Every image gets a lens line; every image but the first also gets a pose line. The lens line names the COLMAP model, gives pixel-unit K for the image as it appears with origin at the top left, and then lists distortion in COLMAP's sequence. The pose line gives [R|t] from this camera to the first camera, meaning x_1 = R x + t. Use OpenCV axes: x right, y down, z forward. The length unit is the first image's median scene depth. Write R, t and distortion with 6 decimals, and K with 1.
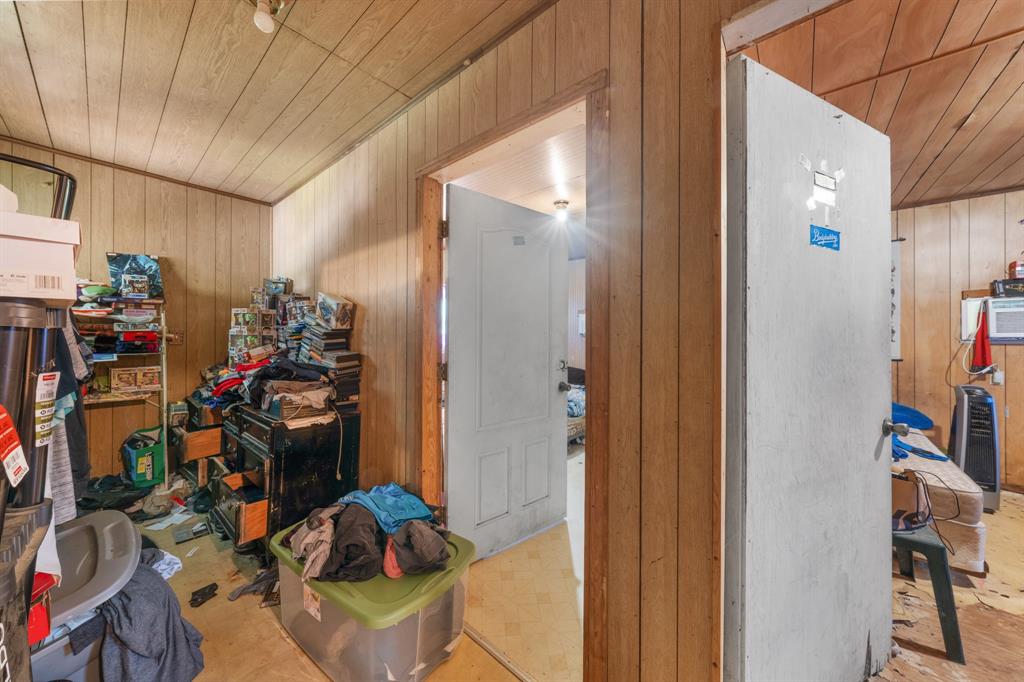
lens RADIAL K [[347.7, 0, 511.6], [0, 347.7, 334.6], [0, 0, 1]] dist [0.000259, -0.000014]
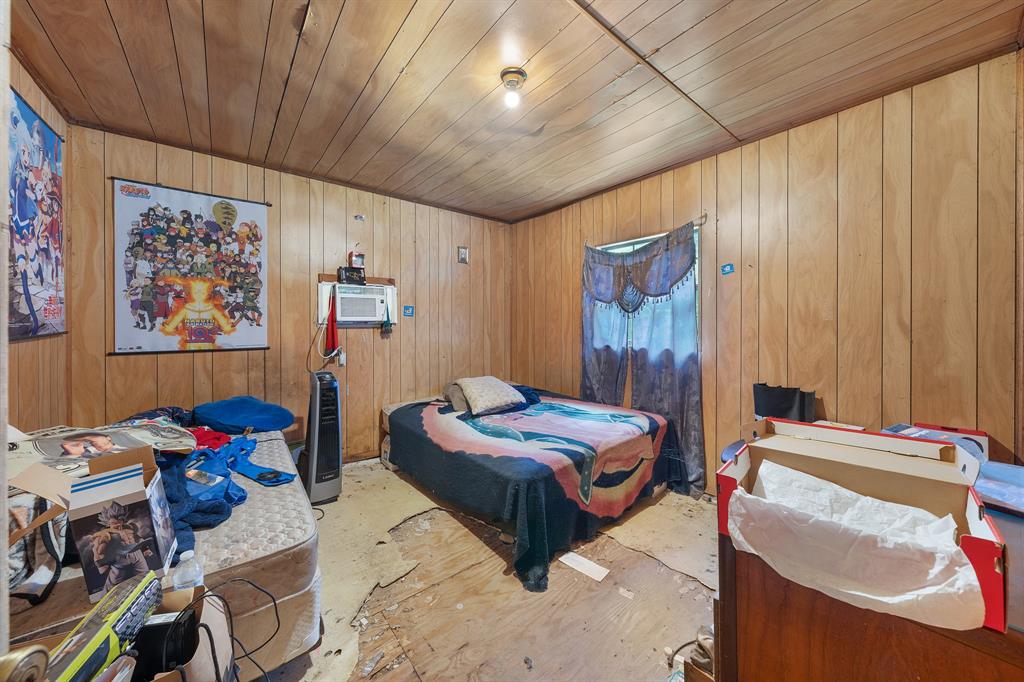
lens RADIAL K [[347.7, 0, 505.9], [0, 347.7, 321.6], [0, 0, 1]] dist [0.000259, -0.000014]
pose [[0.198291, -0.000315, 0.980143, 0.460963], [-0.001531, 0.999999, 0.000631, 0.008165], [-0.980142, -0.001626, 0.198290, 0.301783]]
